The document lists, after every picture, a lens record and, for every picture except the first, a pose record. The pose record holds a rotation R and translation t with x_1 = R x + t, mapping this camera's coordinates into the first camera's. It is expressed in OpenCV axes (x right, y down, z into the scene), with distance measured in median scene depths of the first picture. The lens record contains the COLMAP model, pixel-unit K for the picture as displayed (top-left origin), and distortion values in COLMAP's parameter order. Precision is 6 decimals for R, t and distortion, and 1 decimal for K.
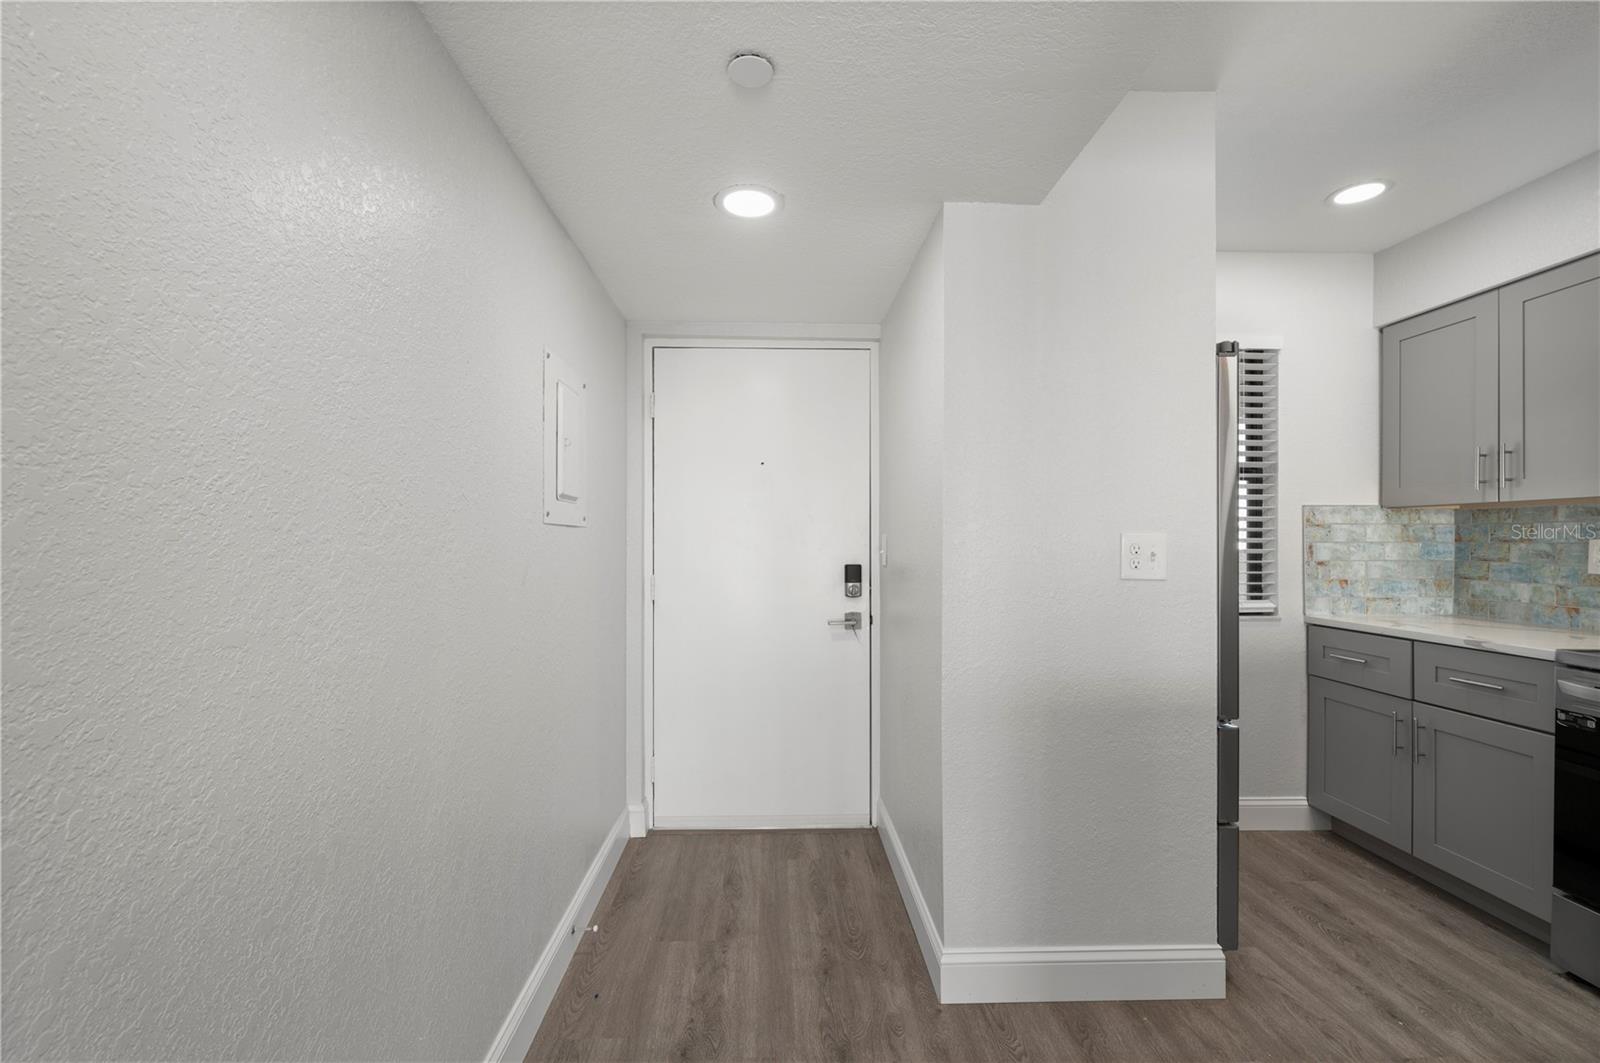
lens RADIAL K [[685.9, 0, 793.4], [0, 685.9, 534.2], [0, 0, 1]] dist [0.002903, 0.000295]
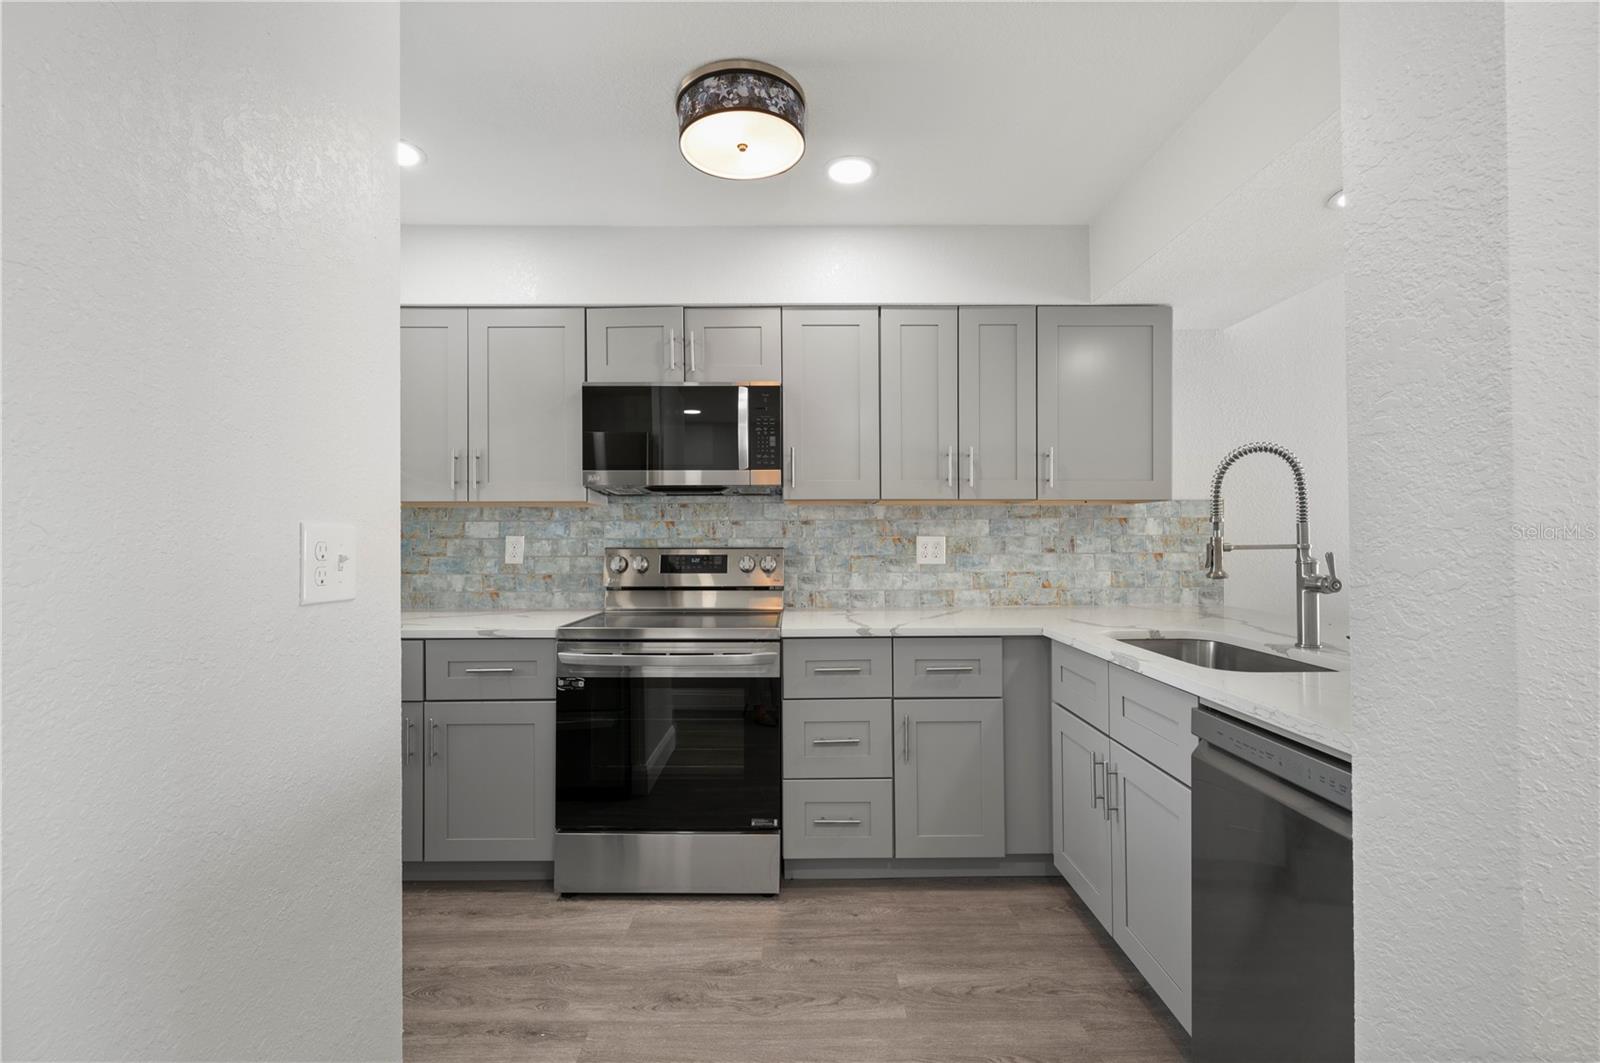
lens RADIAL K [[685.9, 0, 793.4], [0, 685.9, 534.2], [0, 0, 1]] dist [0.002903, 0.000295]
pose [[0.026096, 0.003468, 0.999653, -0.061522], [-0.006637, 0.999973, -0.003296, 0.005984], [-0.999637, -0.006548, 0.026118, 0.502704]]
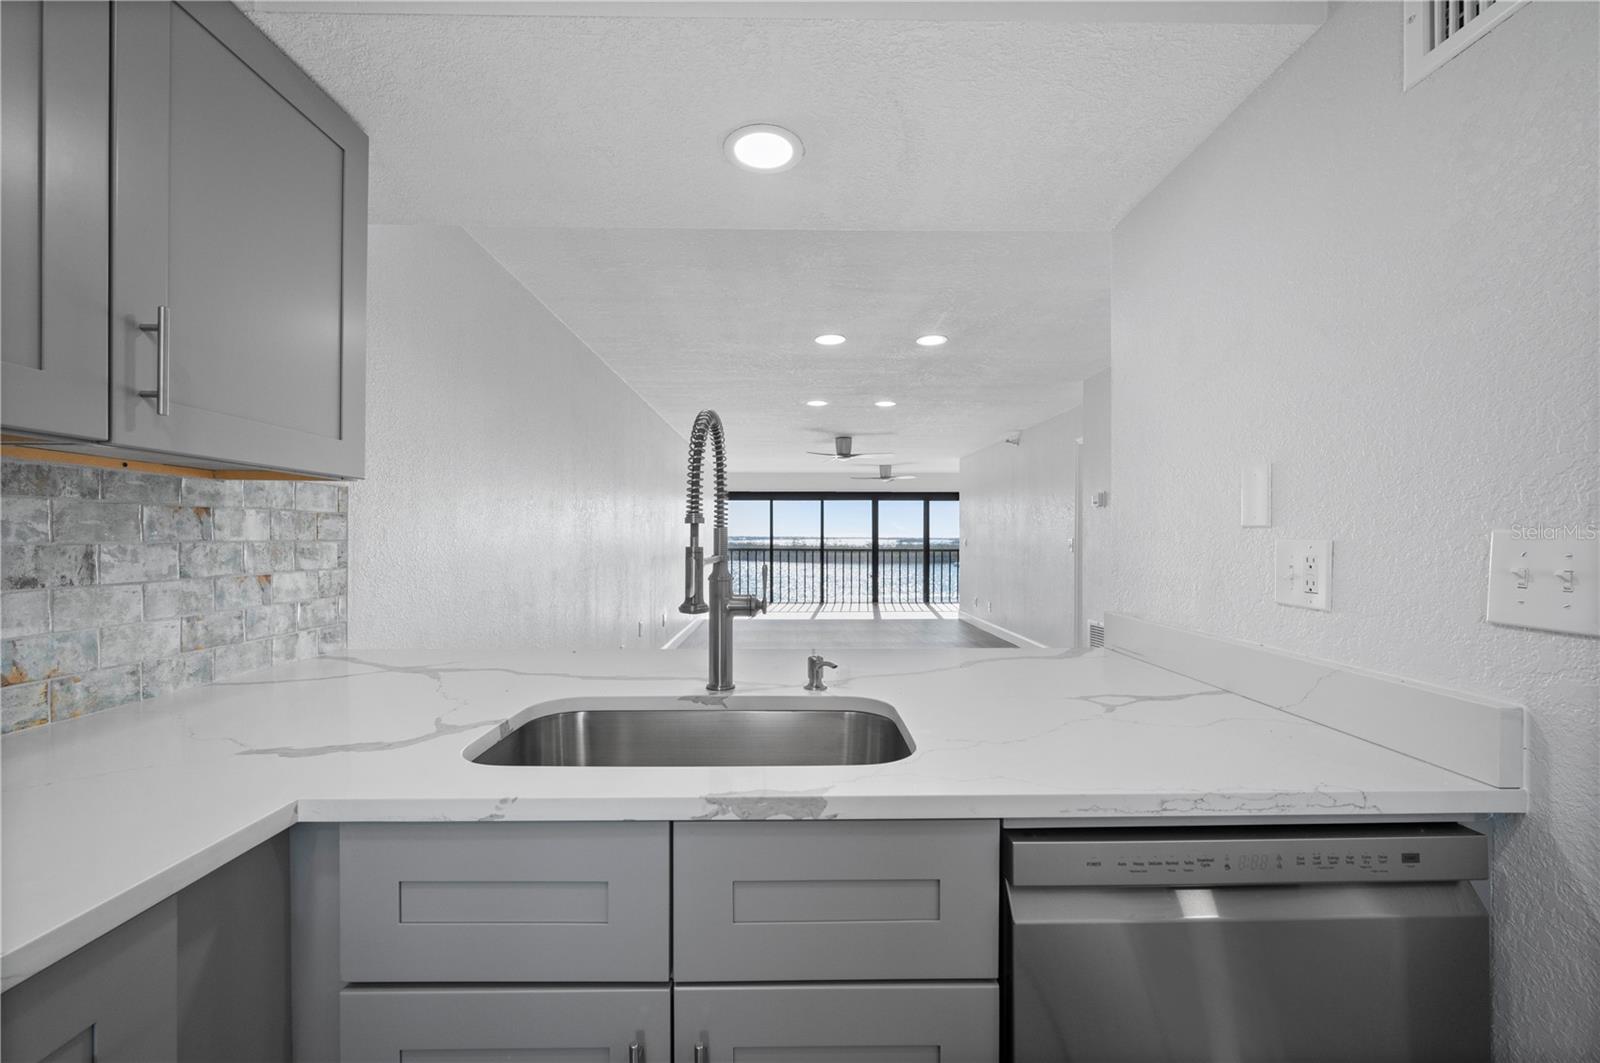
lens RADIAL K [[637.4, 0, 796.6], [0, 637.4, 539.6], [0, 0, 1]] dist [-0.000228, 0.000009]
pose [[-0.999919, -0.001123, 0.012716, 0.731862], [-0.001216, 0.999973, -0.007275, 0.000896], [-0.012708, -0.007290, -0.999893, 0.495726]]
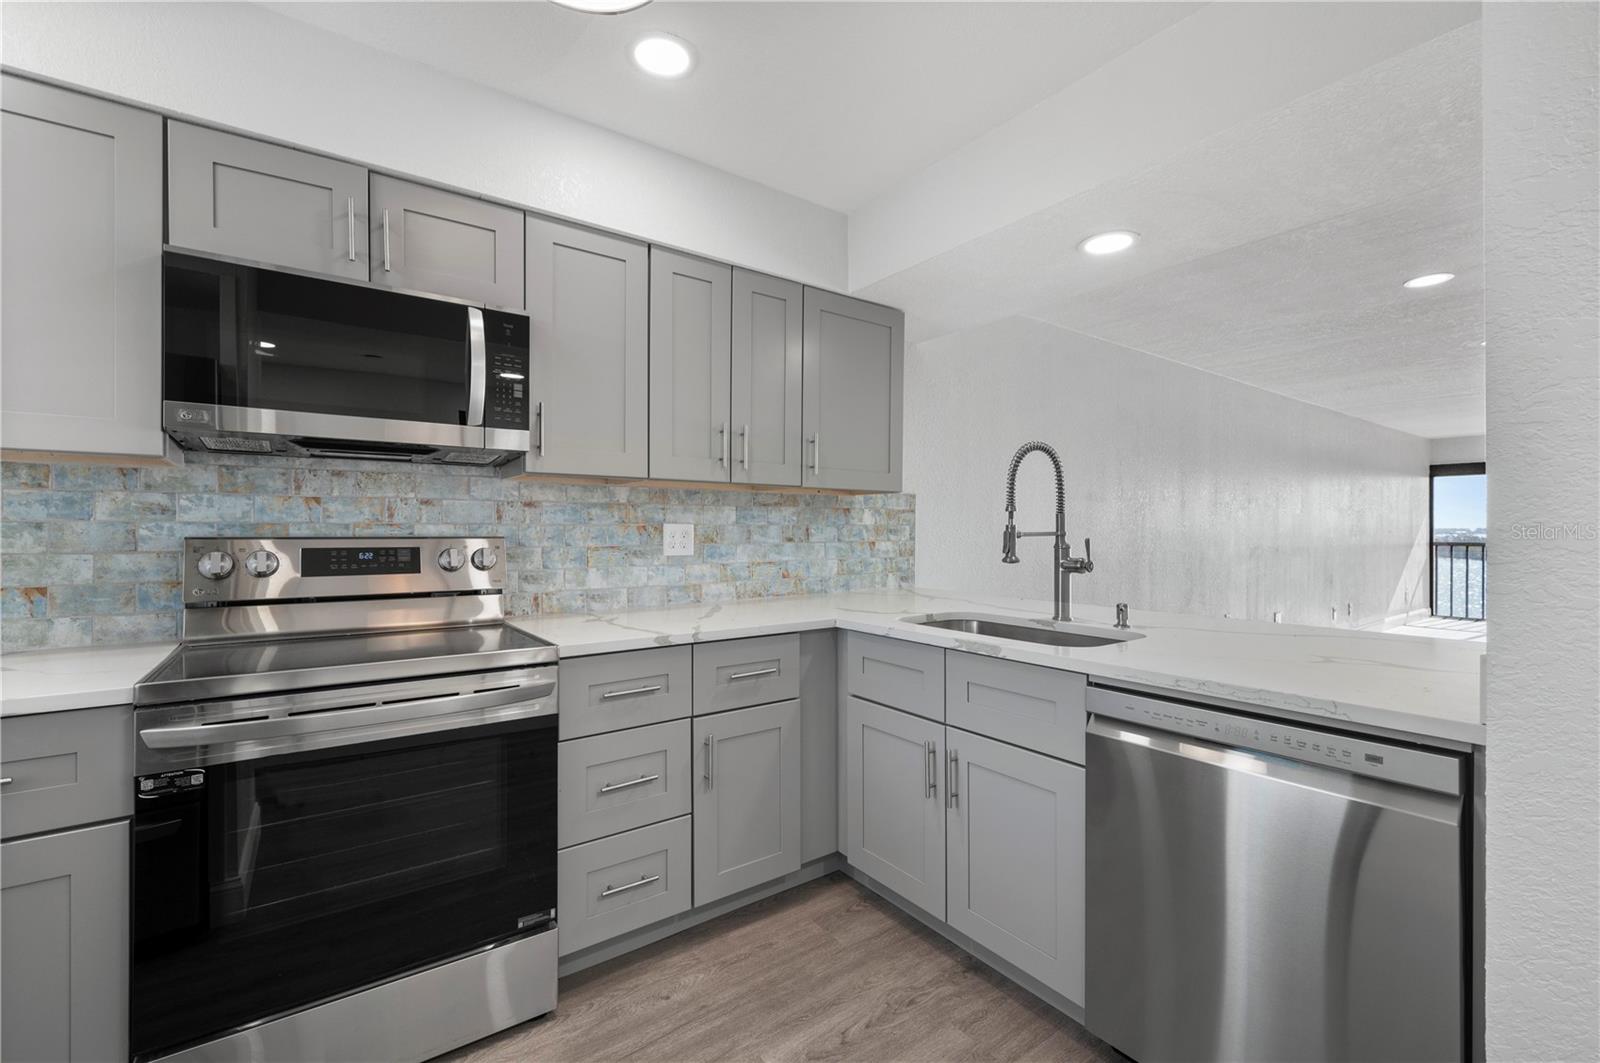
lens RADIAL K [[678.2, 0, 797.1], [0, 678.2, 531.2], [0, 0, 1]] dist [0.001149, 0.000079]
pose [[-0.564973, -0.004111, 0.825099, 0.214280], [-0.011257, 0.999933, -0.002726, 0.017499], [-0.825032, -0.010828, -0.564982, 0.762970]]
